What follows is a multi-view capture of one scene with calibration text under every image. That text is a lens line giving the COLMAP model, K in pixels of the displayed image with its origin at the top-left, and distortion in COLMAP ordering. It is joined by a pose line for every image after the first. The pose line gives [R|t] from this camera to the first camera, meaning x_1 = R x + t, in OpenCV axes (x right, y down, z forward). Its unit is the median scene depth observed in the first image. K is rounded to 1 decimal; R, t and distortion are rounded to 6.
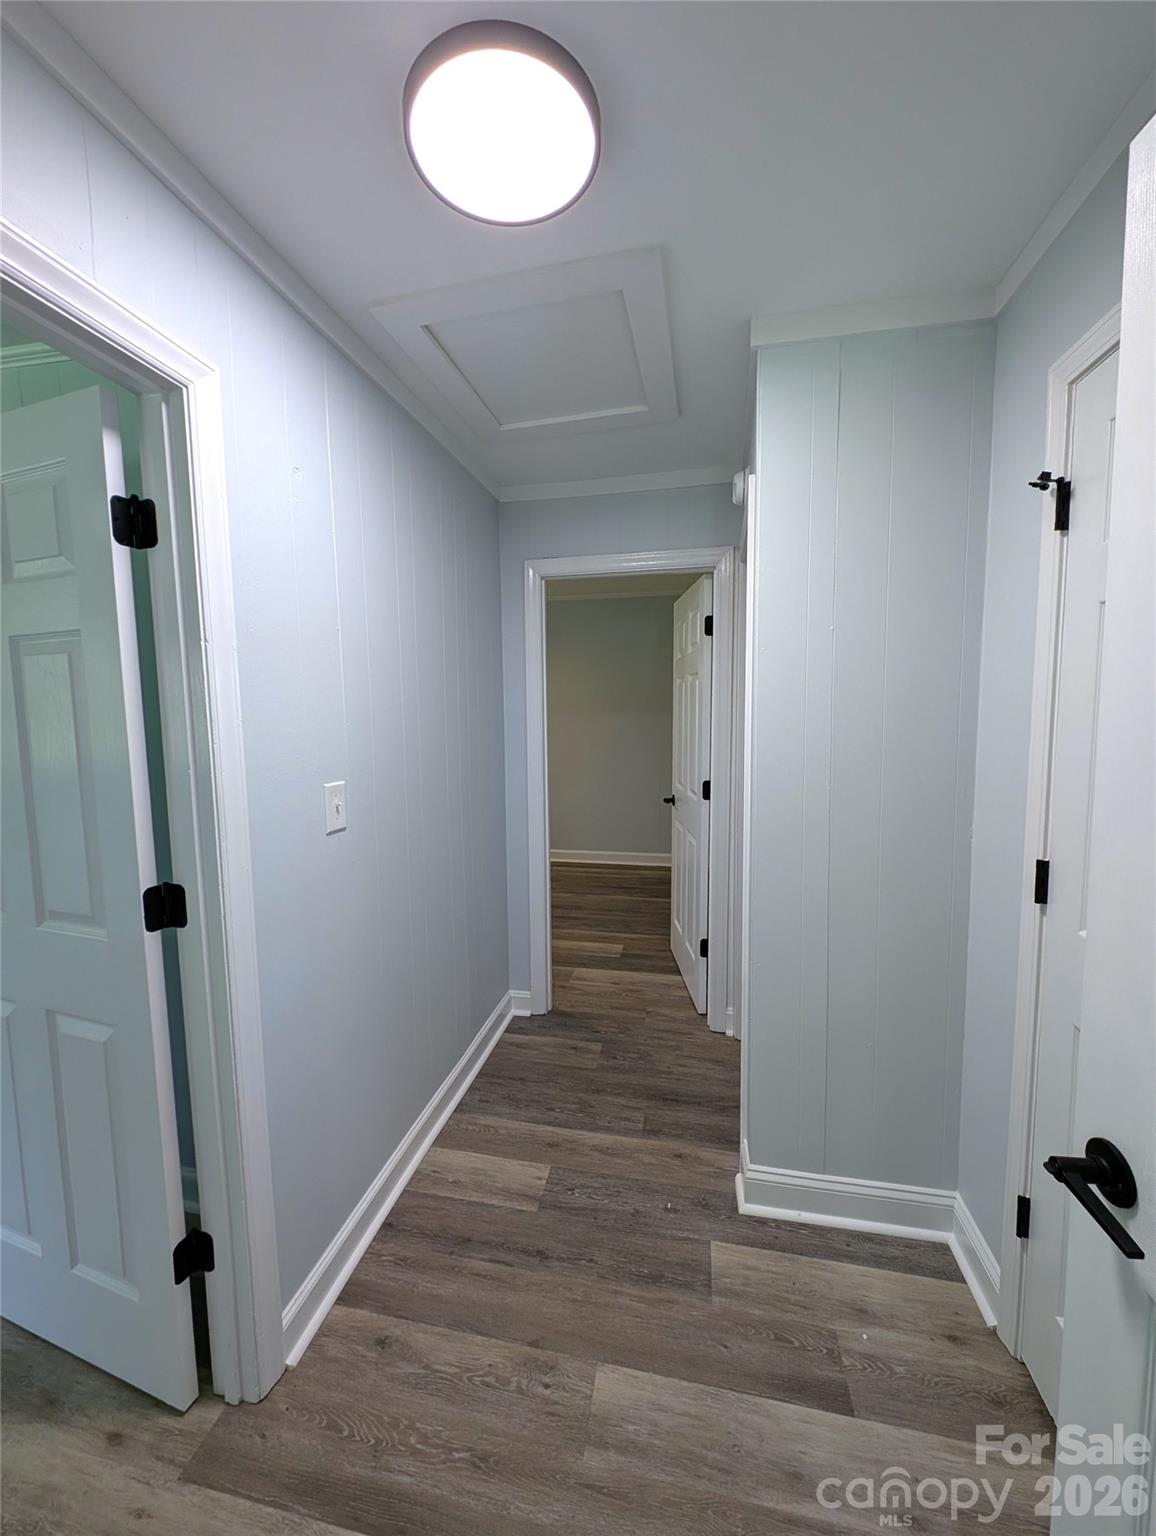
lens RADIAL K [[575.5, 0, 577.7], [0, 575.5, 765.6], [0, 0, 1]] dist [0.000416, 0.000214]
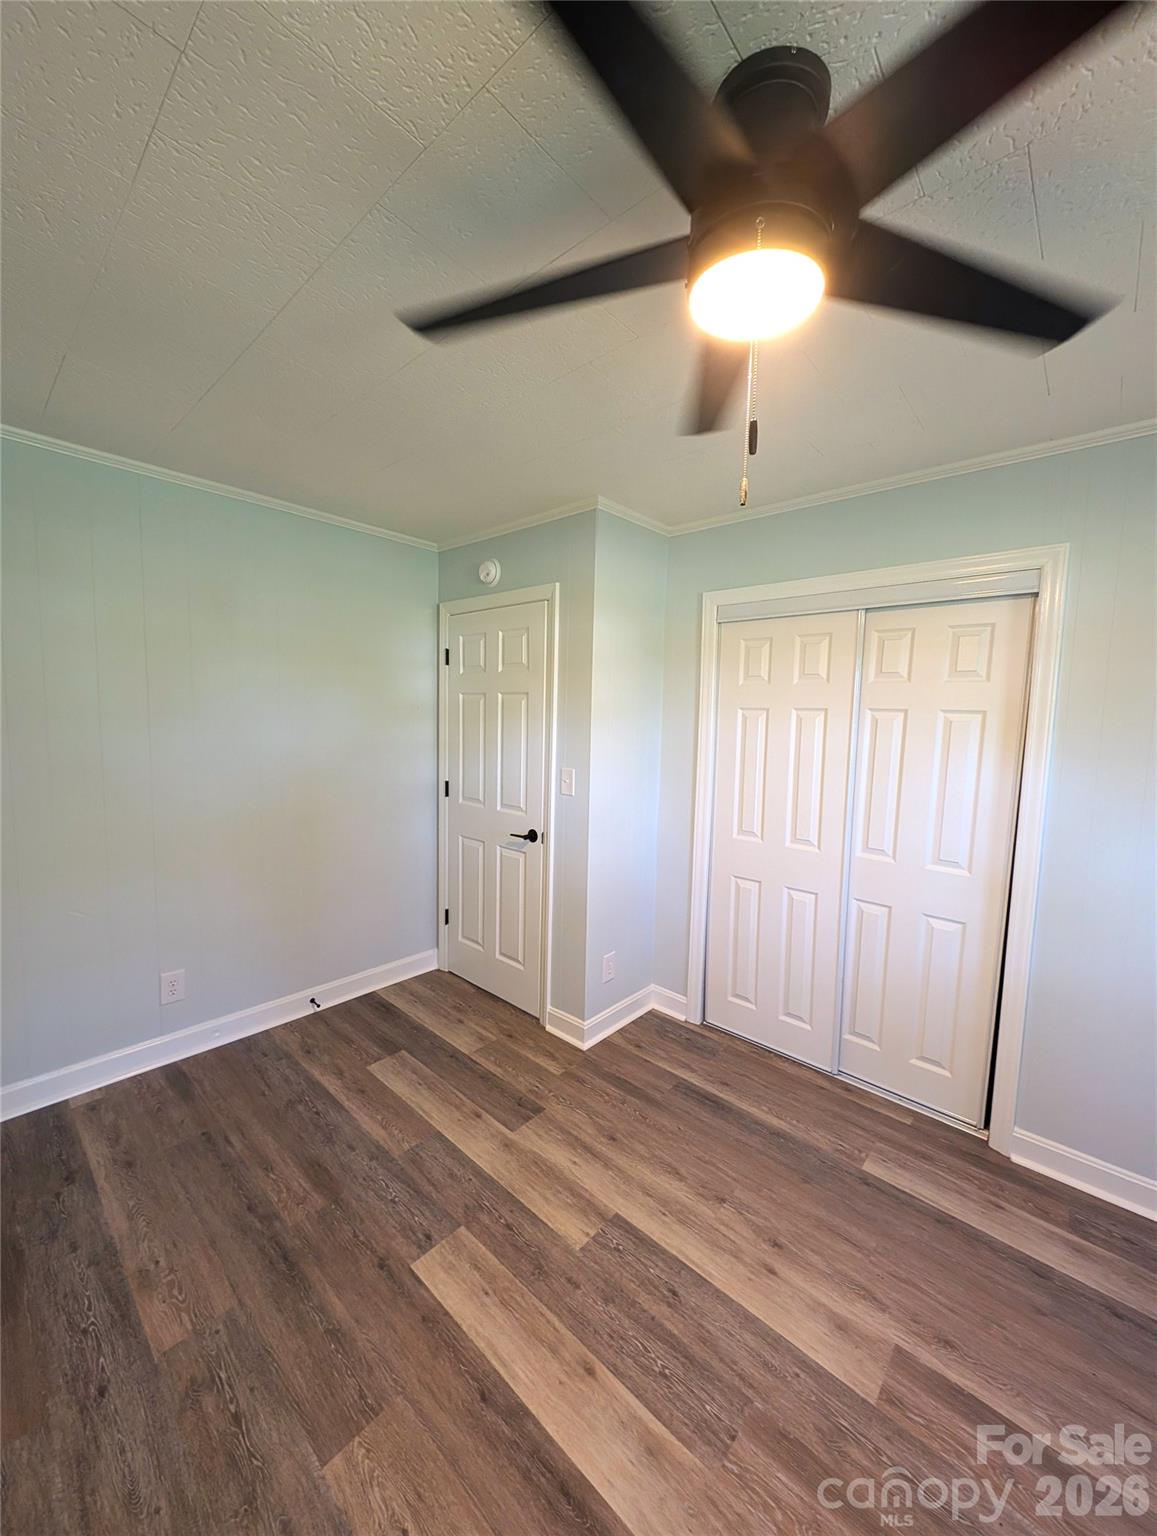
lens RADIAL K [[575.5, 0, 578.7], [0, 575.5, 776.3], [0, 0, 1]] dist [0.000416, 0.000214]
pose [[-0.865719, -0.058516, 0.497098, -0.430354], [0.036631, 0.983073, 0.179516, -0.132385], [-0.499188, 0.173620, -0.848921, 1.309191]]
